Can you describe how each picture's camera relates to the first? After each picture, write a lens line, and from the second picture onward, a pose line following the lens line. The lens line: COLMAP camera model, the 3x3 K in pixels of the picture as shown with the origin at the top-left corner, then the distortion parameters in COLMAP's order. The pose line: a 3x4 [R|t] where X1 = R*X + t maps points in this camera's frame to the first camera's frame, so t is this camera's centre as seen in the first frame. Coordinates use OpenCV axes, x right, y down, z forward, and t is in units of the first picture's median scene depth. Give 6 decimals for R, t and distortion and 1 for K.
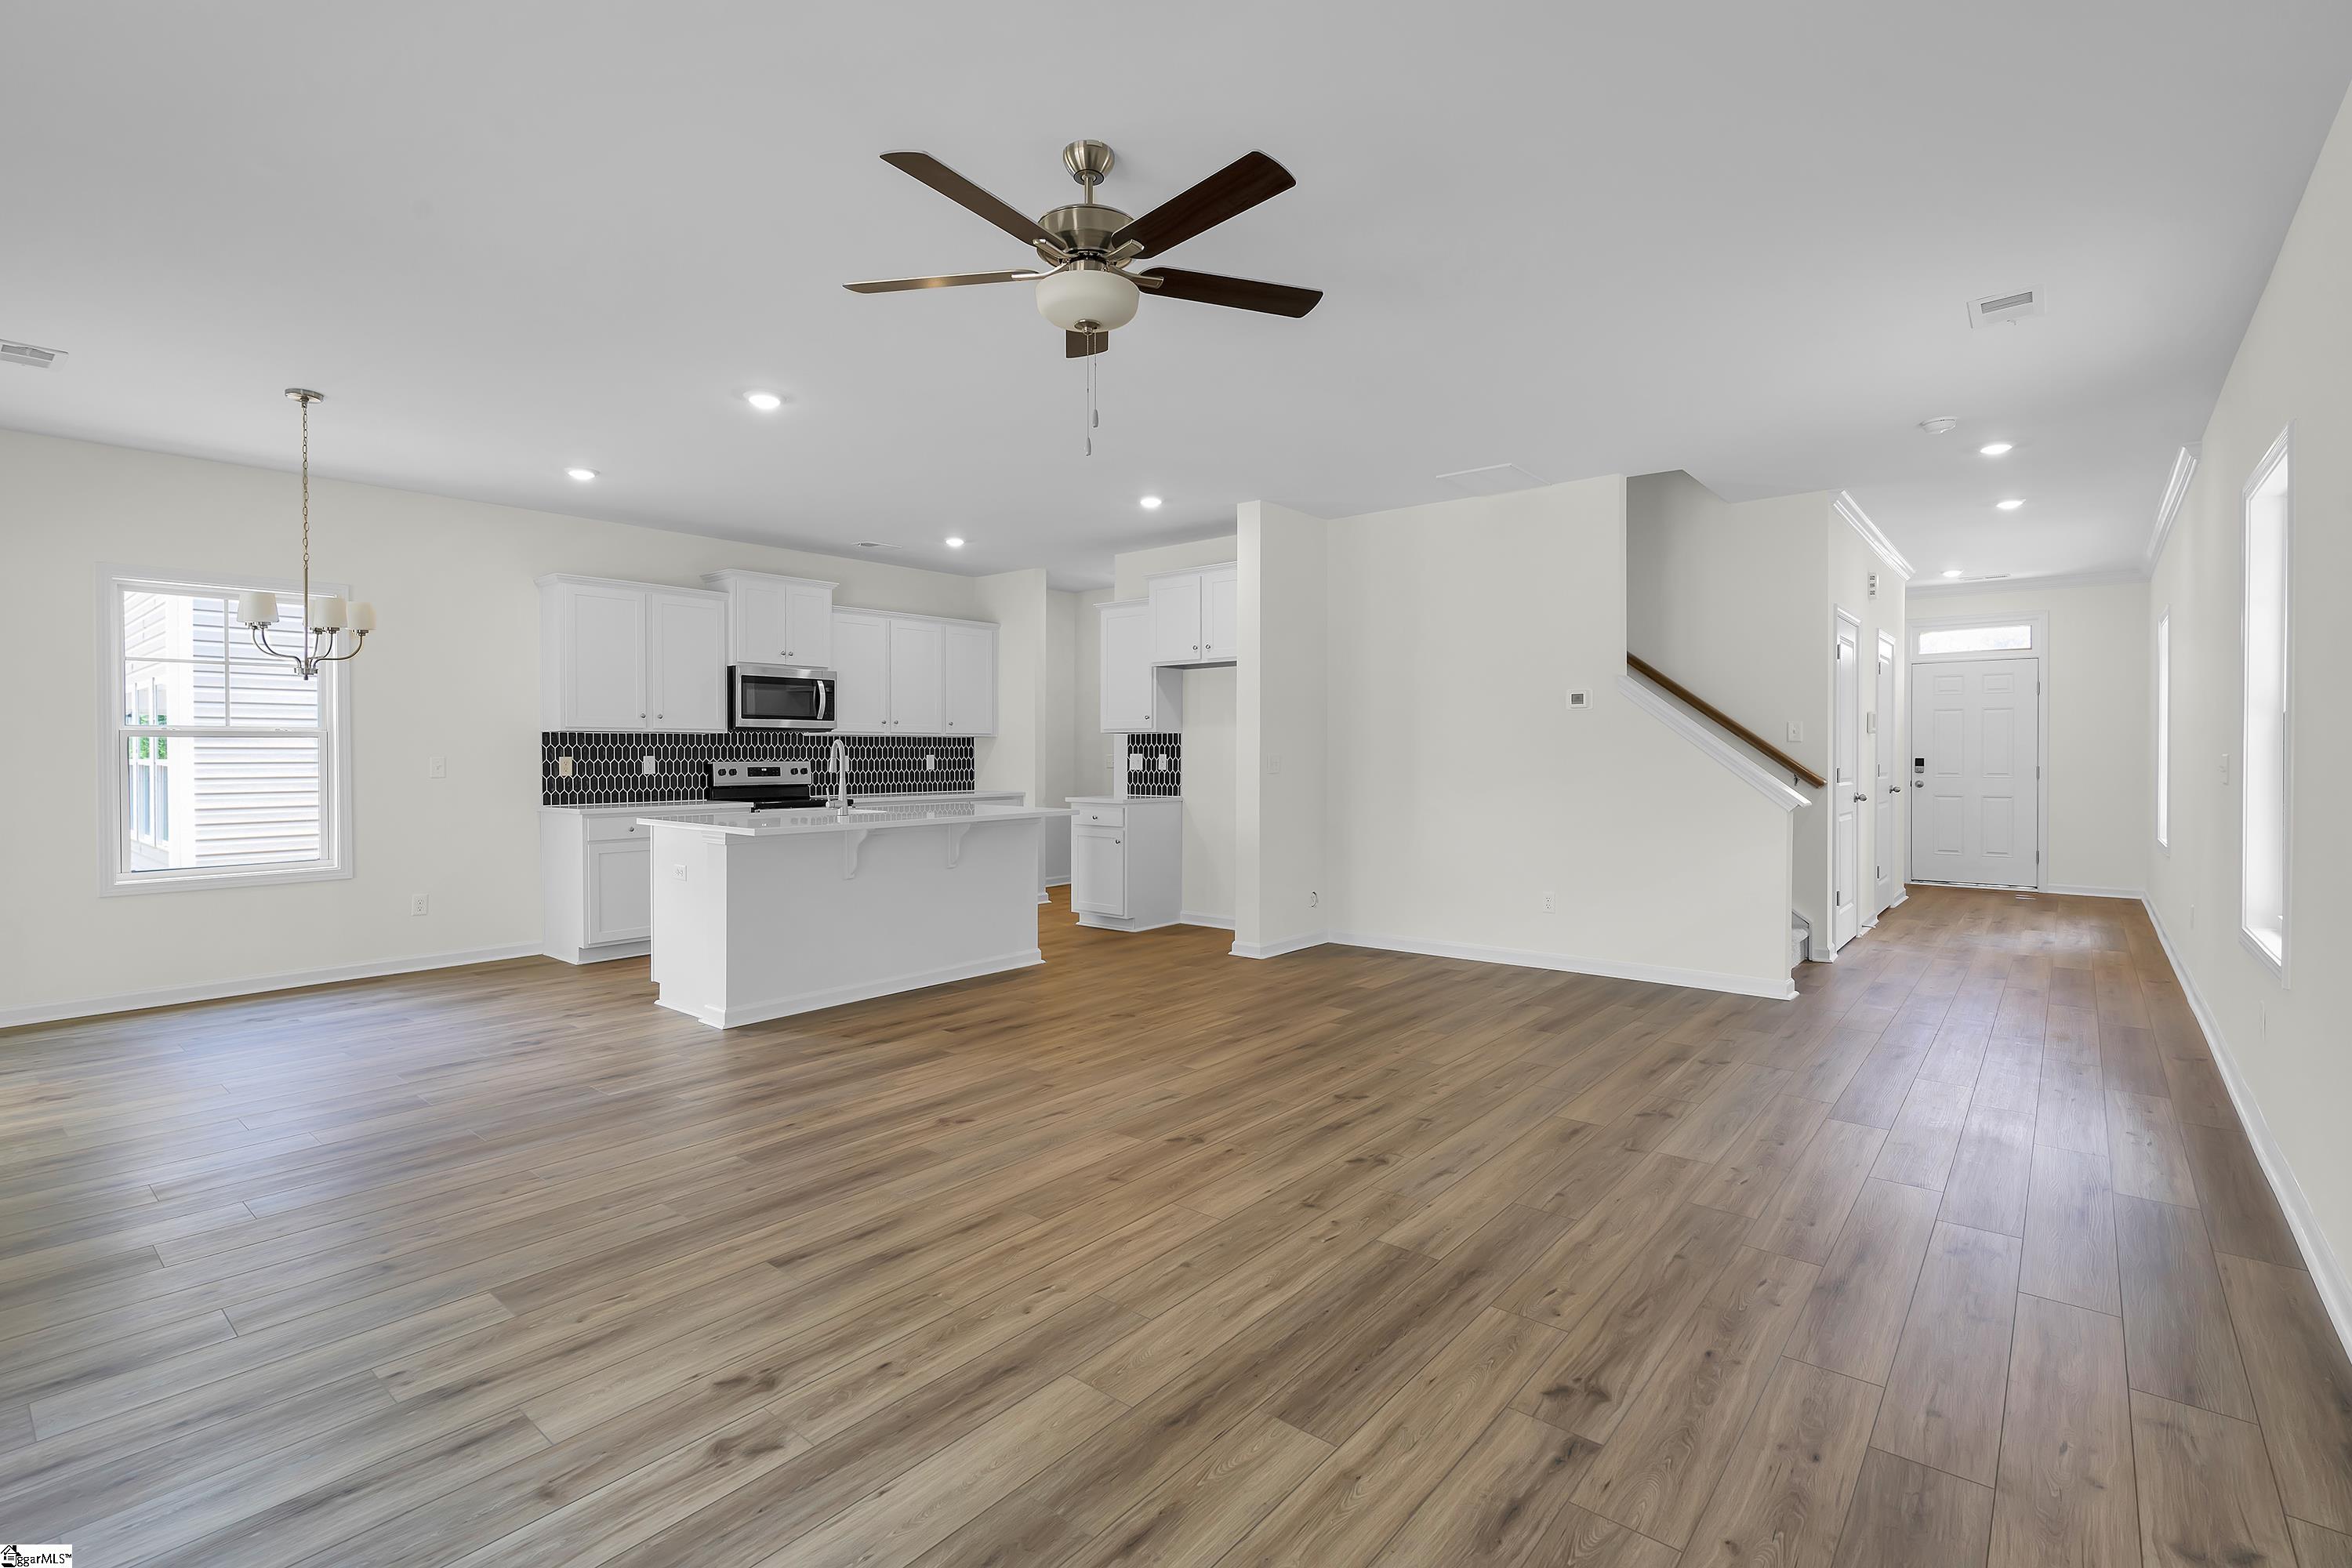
lens RADIAL K [[1077.2, 0, 1164.2], [0, 1077.2, 758.4], [0, 0, 1]] dist [-0.007382, 0.000618]
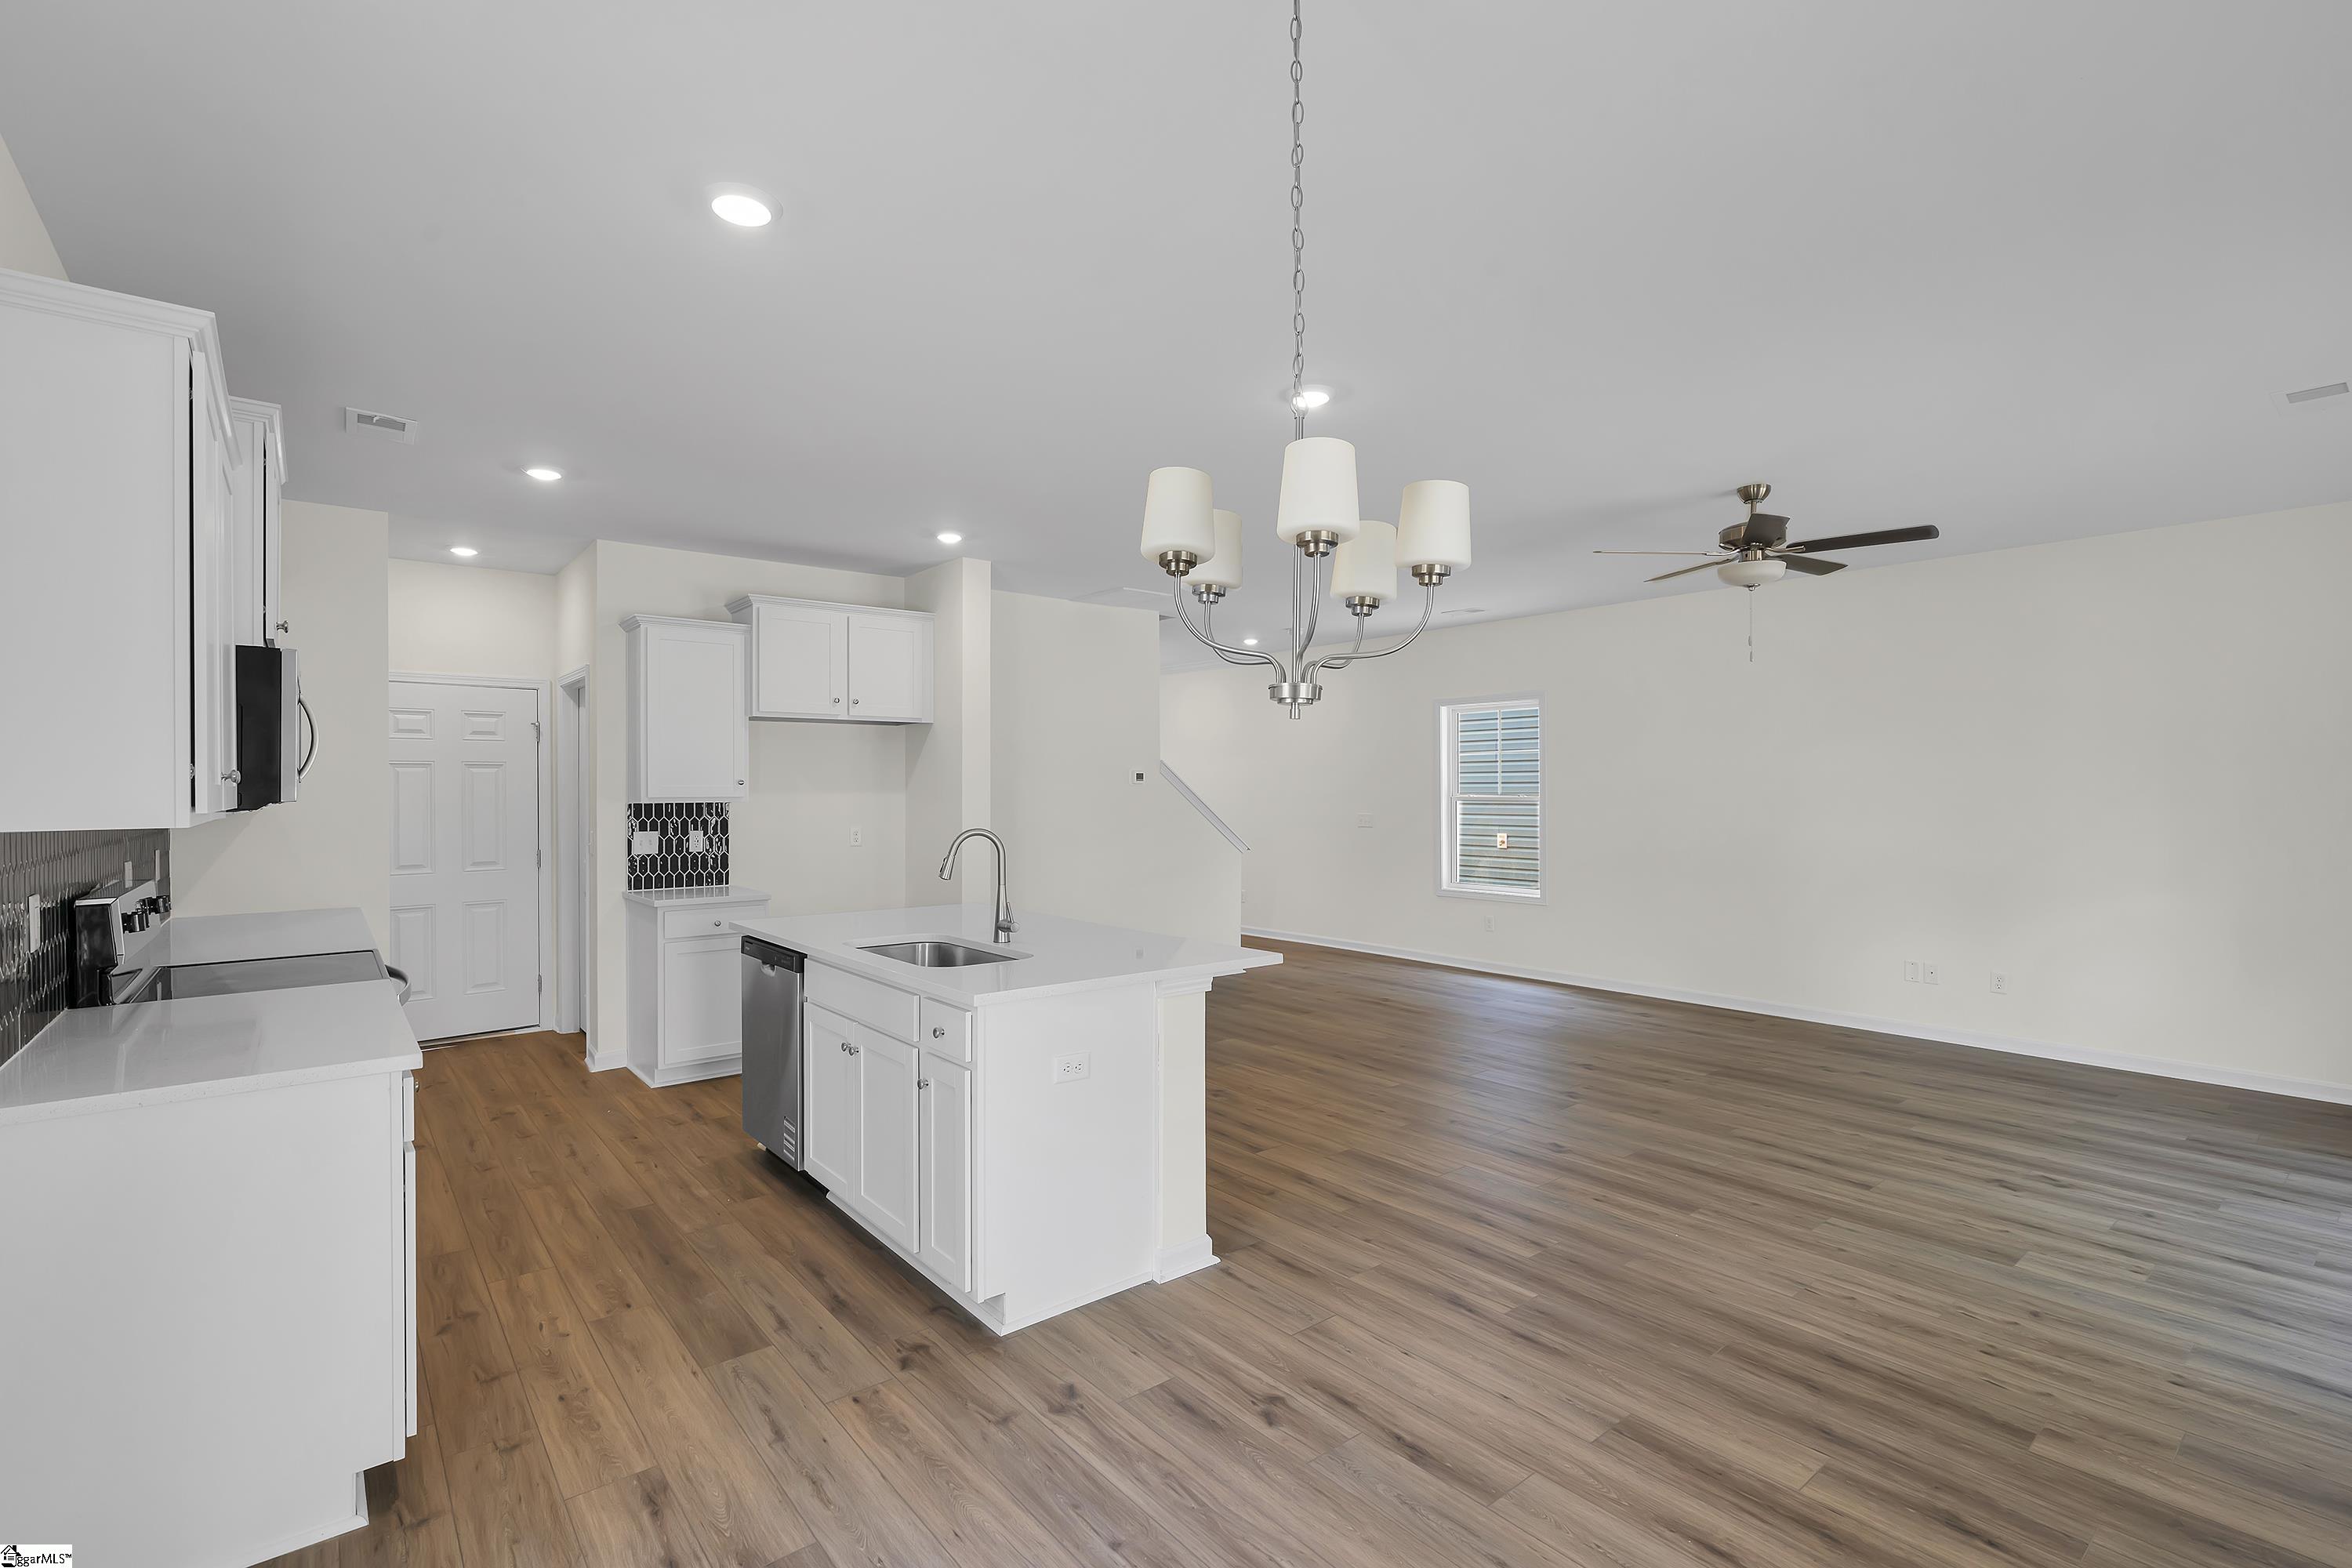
lens RADIAL K [[1038.2, 0, 1176.8], [0, 1038.2, 777.8], [0, 0, 1]] dist [0.017954, 0.001510]
pose [[0.187325, 0.004139, 0.982289, -0.782889], [0.004409, 0.999978, -0.005055, -0.042901], [-0.982288, 0.005278, 0.187303, 0.653551]]
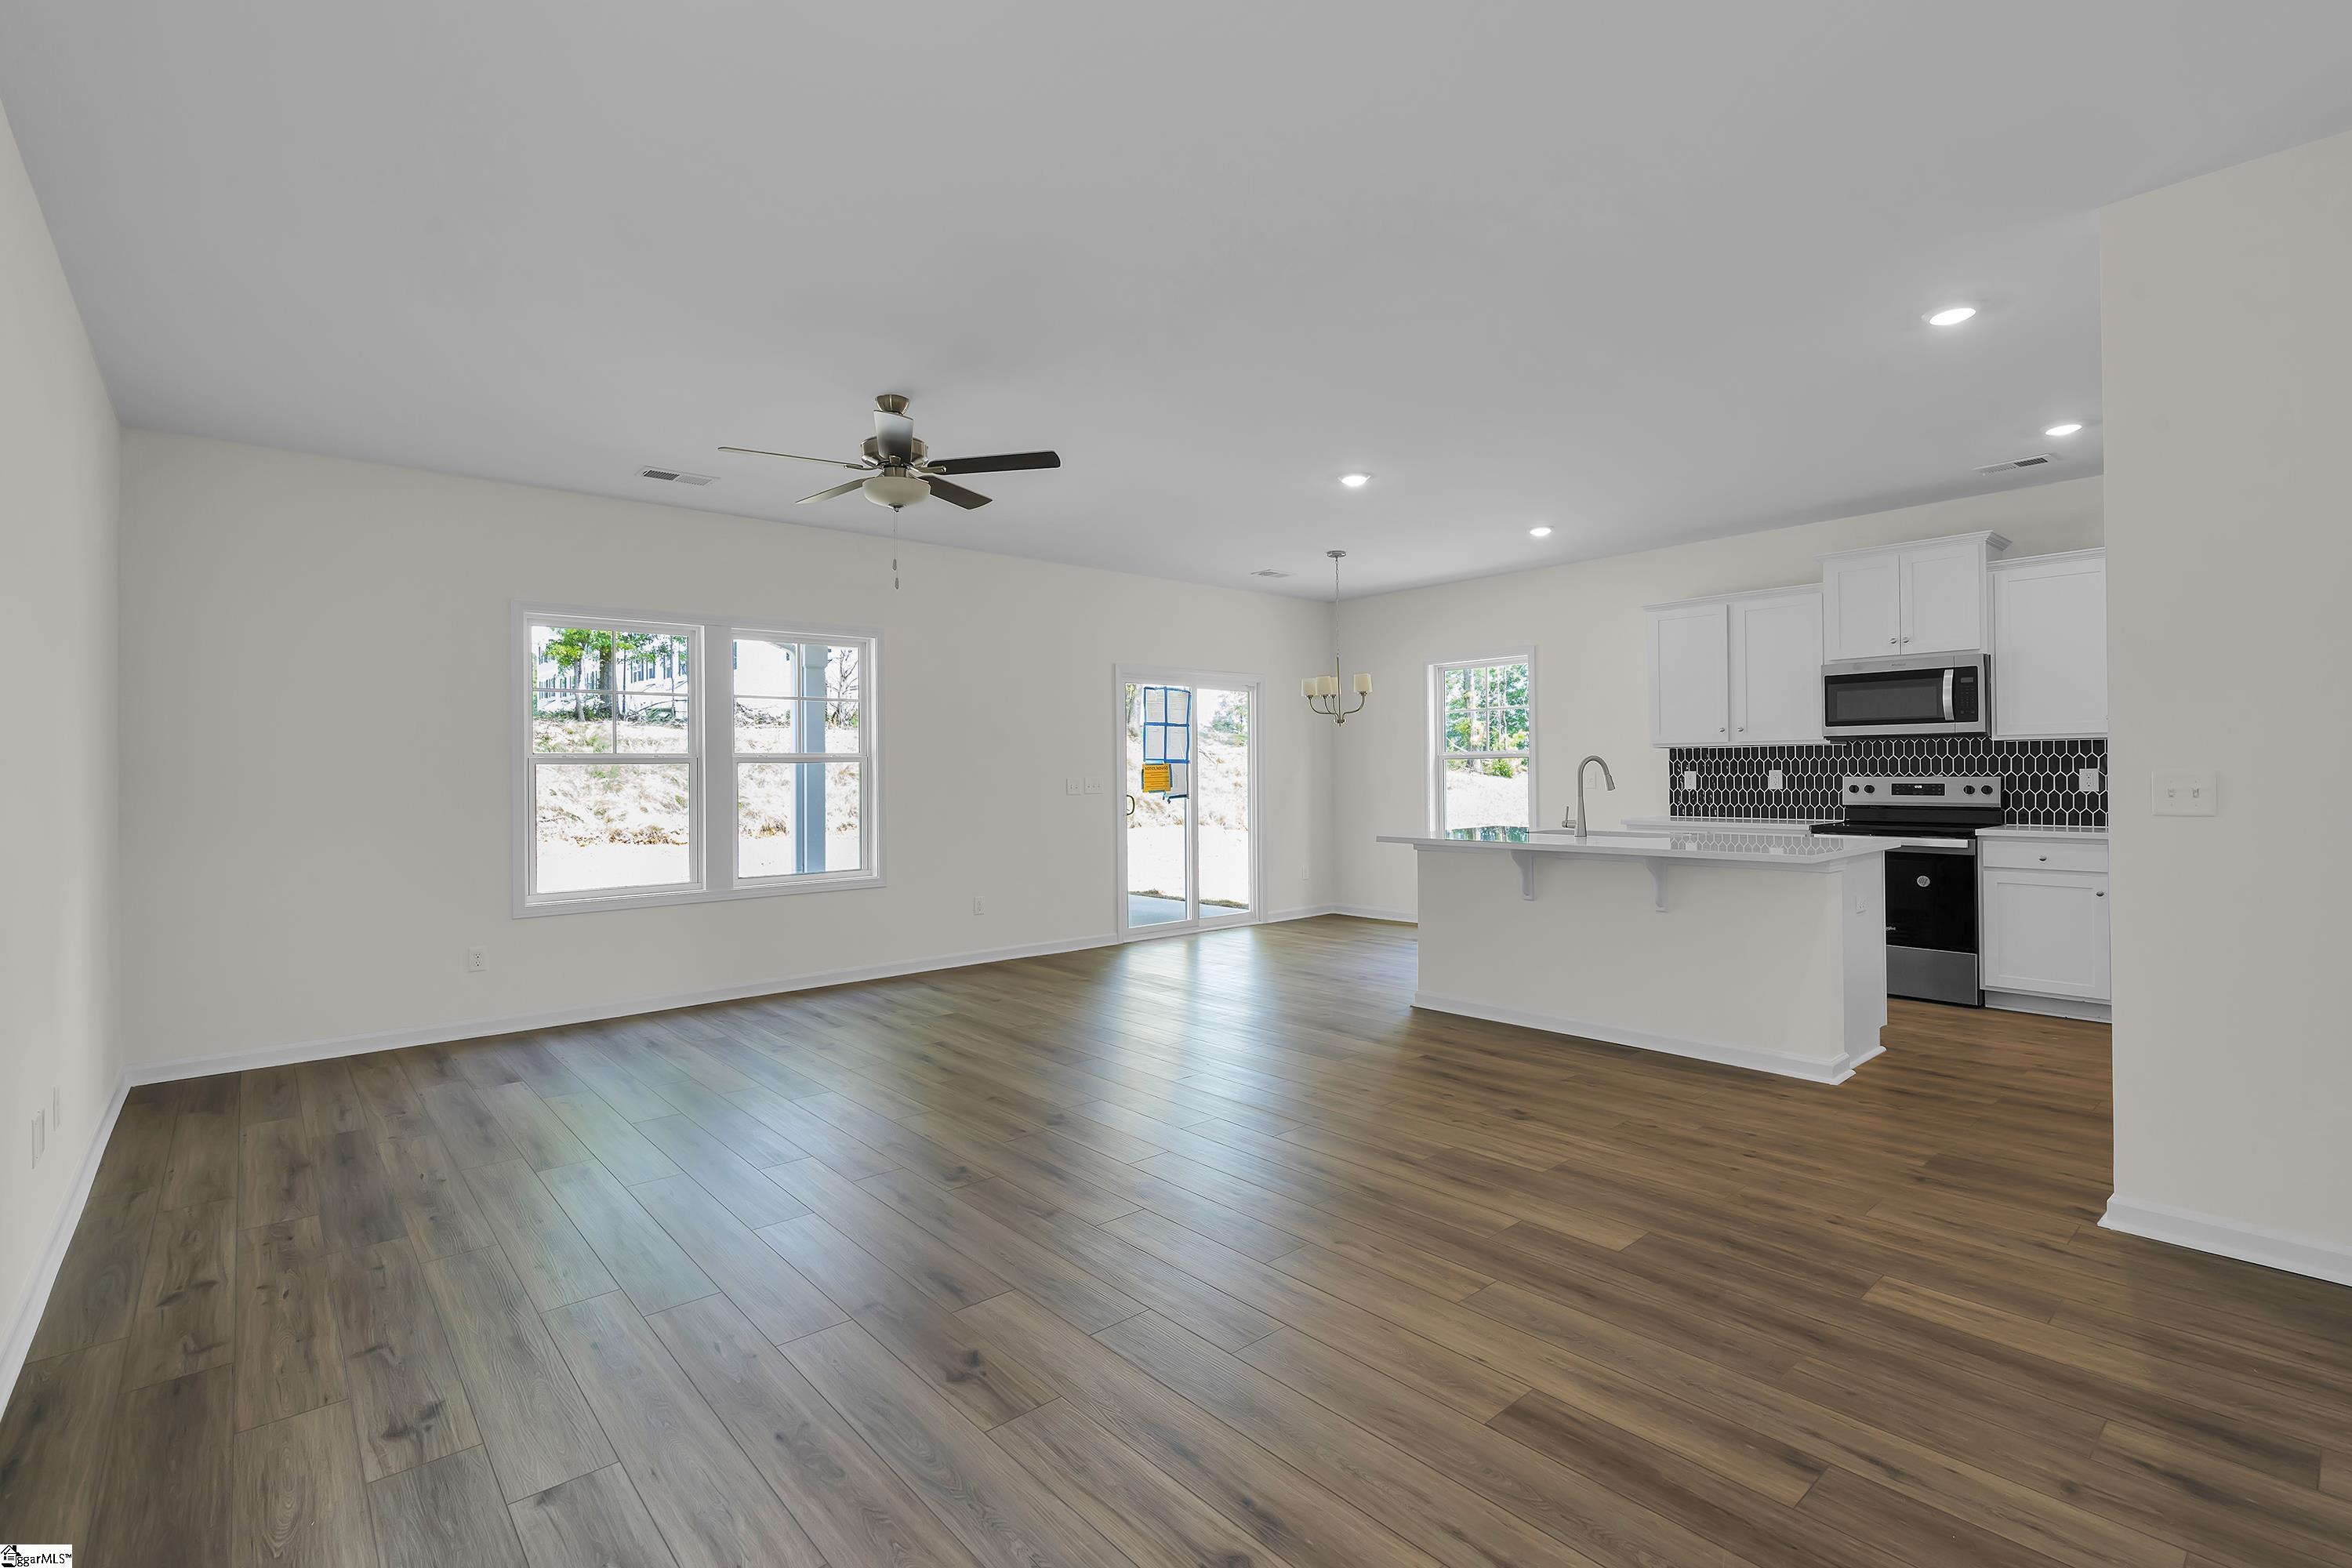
lens RADIAL K [[1077.2, 0, 1179.8], [0, 1077.2, 793.8], [0, 0, 1]] dist [-0.007382, 0.000618]
pose [[-0.154061, 0.023889, -0.987773, 0.576608], [0.004057, 0.999715, 0.023545, -0.006159], [0.988053, -0.000380, -0.154114, 0.675464]]
